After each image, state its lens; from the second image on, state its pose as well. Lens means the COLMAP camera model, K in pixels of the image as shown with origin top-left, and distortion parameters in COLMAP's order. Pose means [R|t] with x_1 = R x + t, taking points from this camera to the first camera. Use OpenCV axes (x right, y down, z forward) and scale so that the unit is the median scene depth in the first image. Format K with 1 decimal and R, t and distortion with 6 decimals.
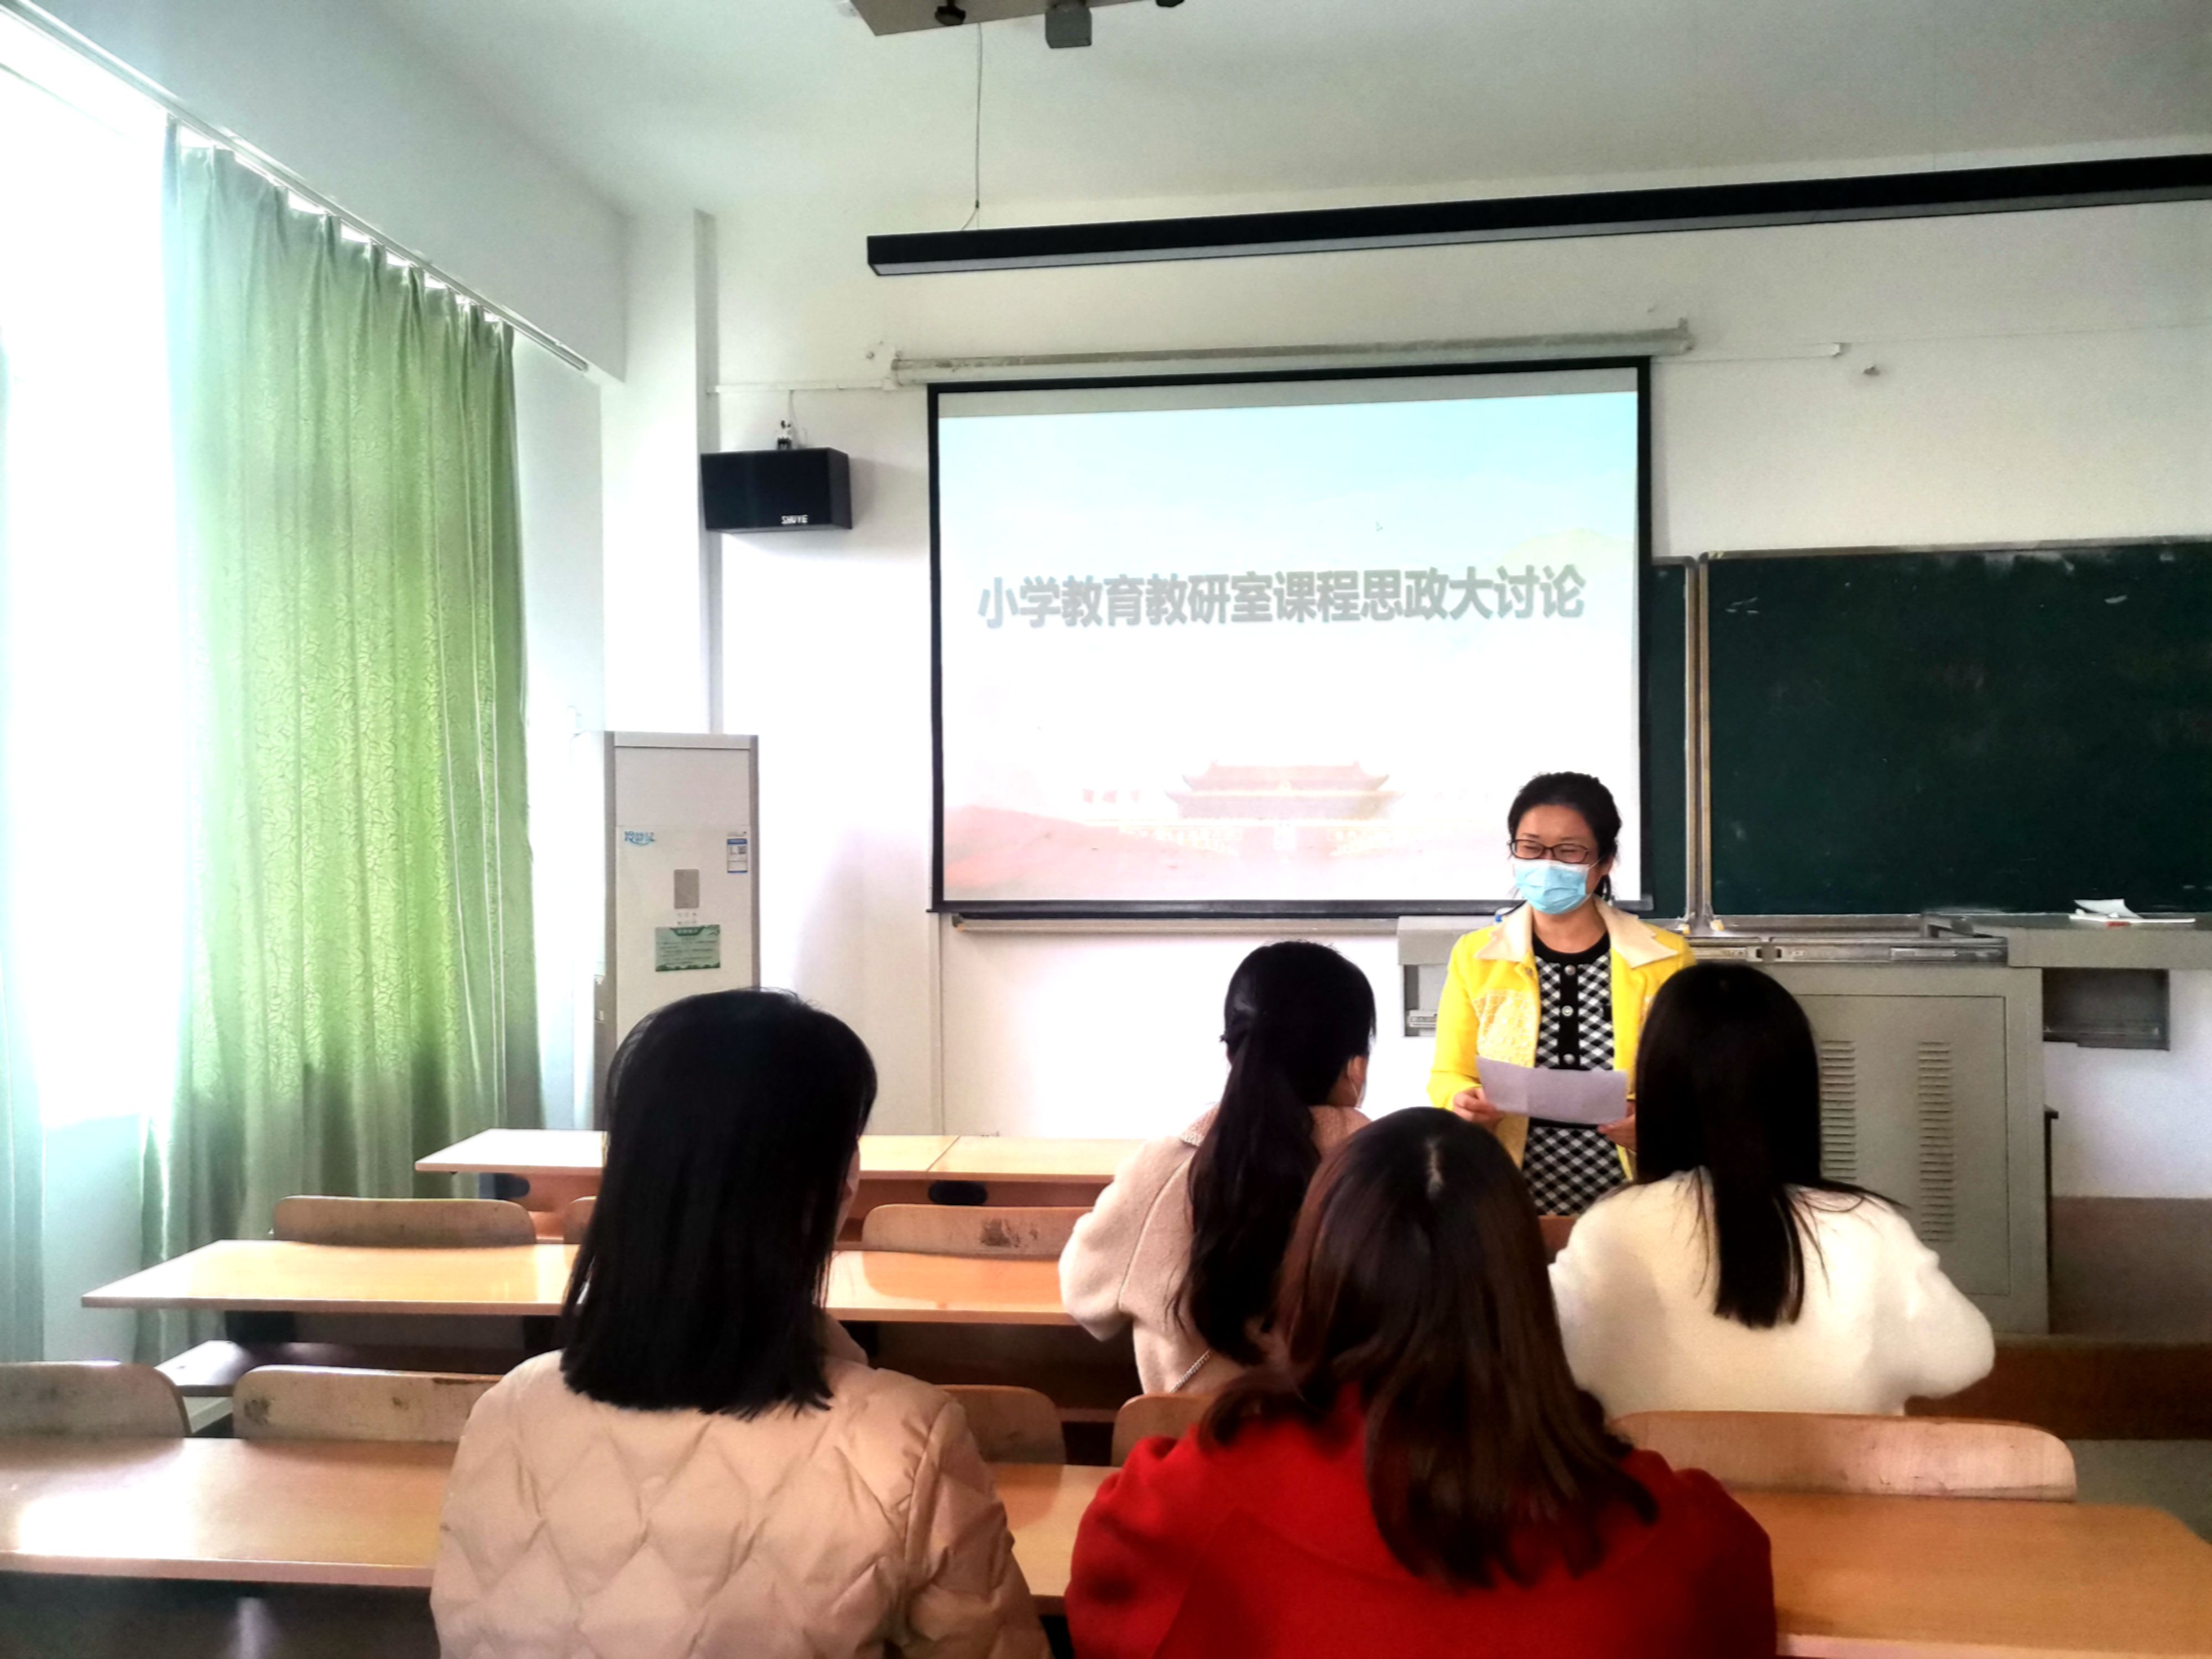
lens RADIAL K [[1689.1, 0, 1104.3], [0, 1689.1, 829.5], [0, 0, 1]] dist [0.048982, 0.006059]
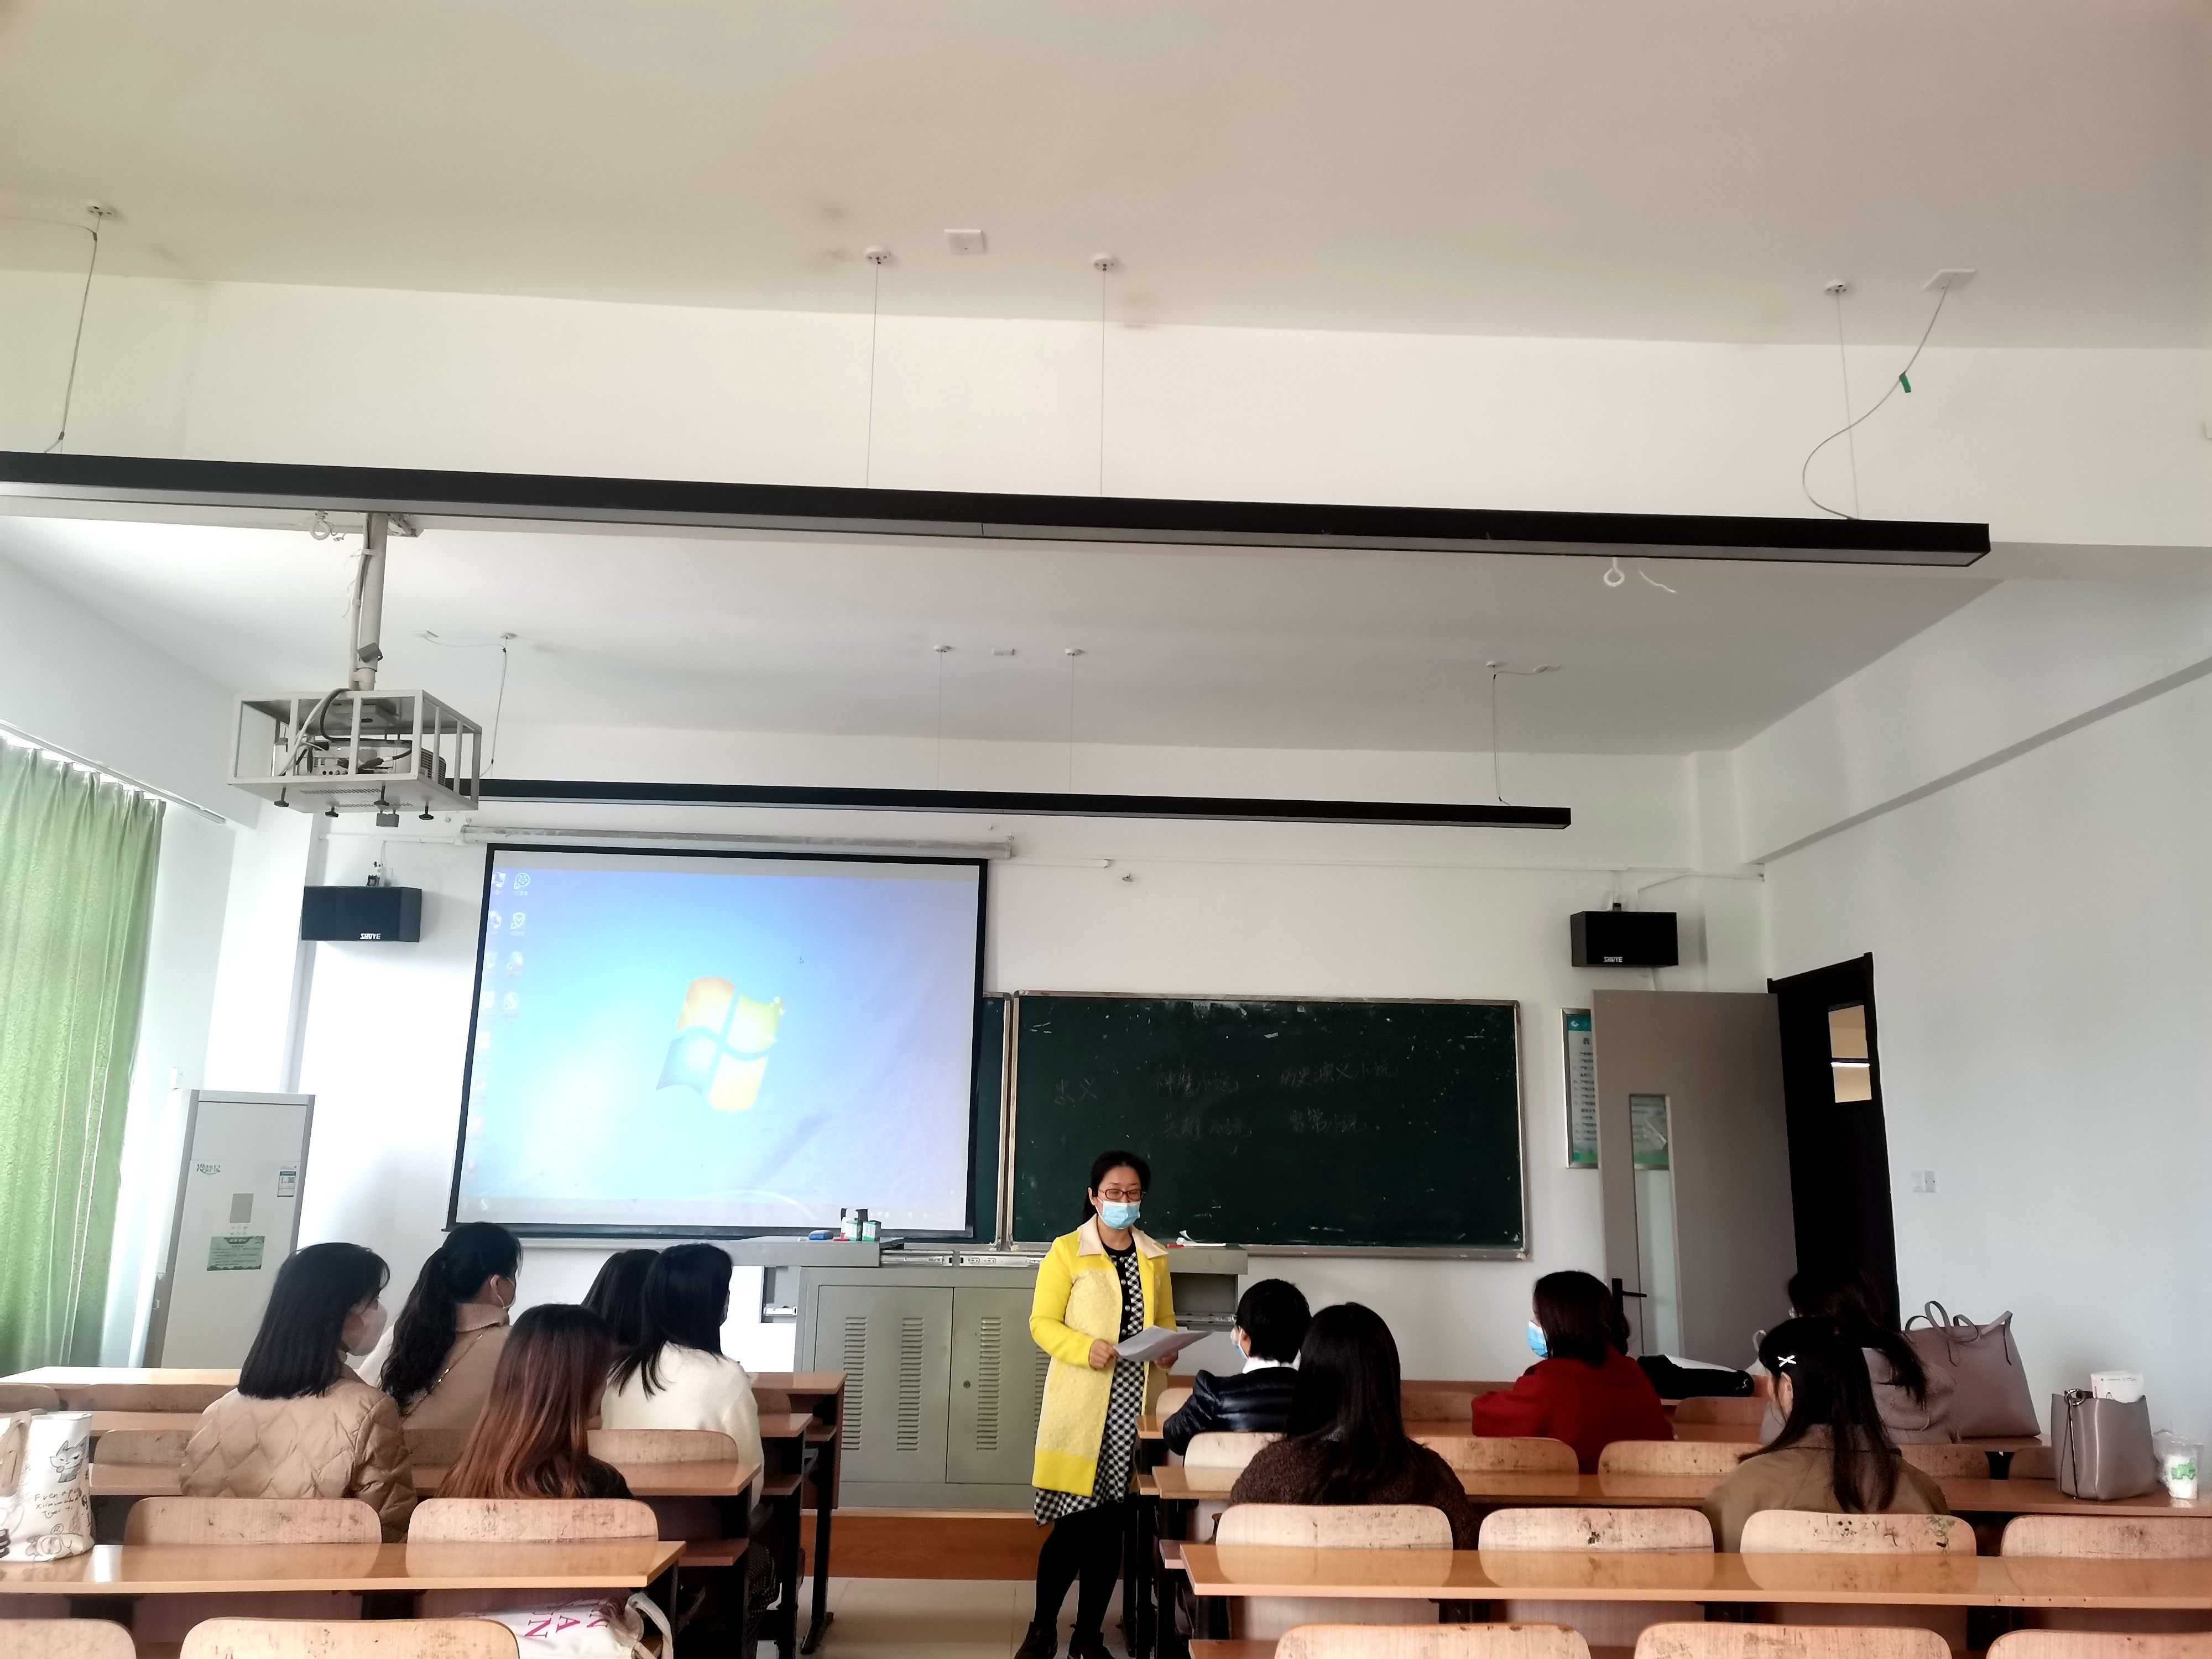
lens RADIAL K [[1689.1, 0, 1104.2], [0, 1689.1, 831.4], [0, 0, 1]] dist [0.048982, 0.006059]
pose [[0.986724, 0.059170, 0.151243, 0.216911], [-0.027173, 0.978290, -0.205450, 0.003162], [-0.160116, 0.198613, 0.966910, -0.518699]]
